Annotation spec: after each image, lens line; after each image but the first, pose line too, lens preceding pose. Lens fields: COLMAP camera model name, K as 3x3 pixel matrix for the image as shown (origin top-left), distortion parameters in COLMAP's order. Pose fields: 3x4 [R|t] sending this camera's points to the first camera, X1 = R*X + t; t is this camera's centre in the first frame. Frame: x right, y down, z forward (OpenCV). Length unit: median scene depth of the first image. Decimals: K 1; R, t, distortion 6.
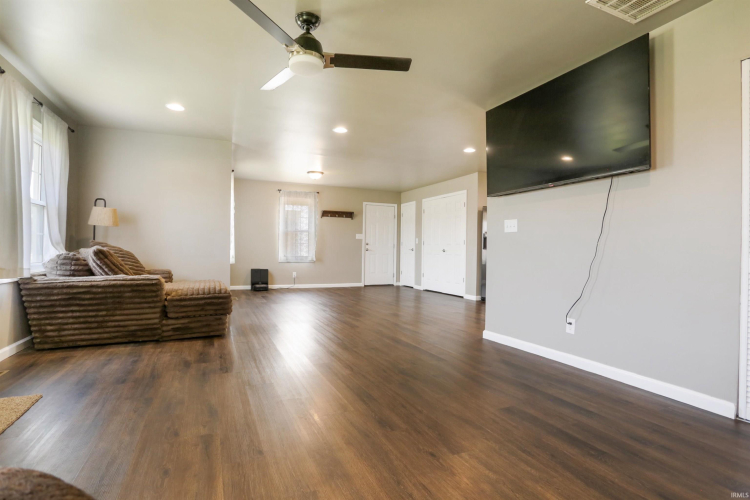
lens RADIAL K [[373.4, 0, 369.8], [0, 373.4, 254.4], [0, 0, 1]] dist [-0.033450, 0.000528]
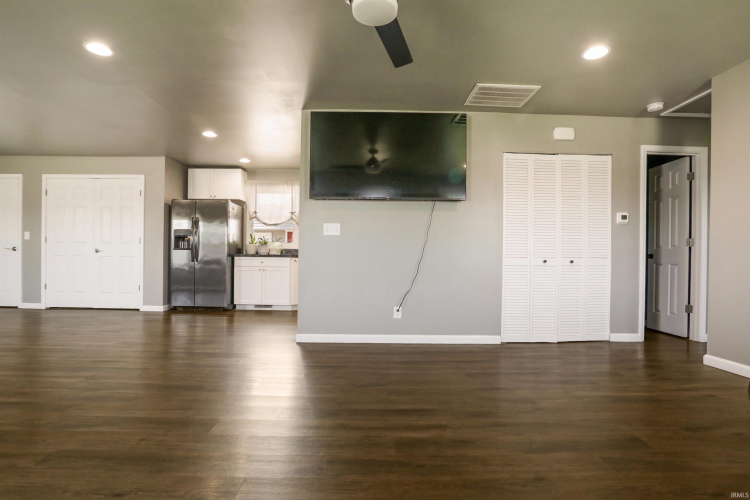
lens RADIAL K [[373.4, 0, 369.8], [0, 373.4, 254.4], [0, 0, 1]] dist [-0.033450, 0.000528]
pose [[0.399383, -0.010555, 0.916723, -0.229947], [0.005676, 0.999943, 0.009040, -0.005922], [-0.916767, 0.001592, 0.399420, 0.200081]]
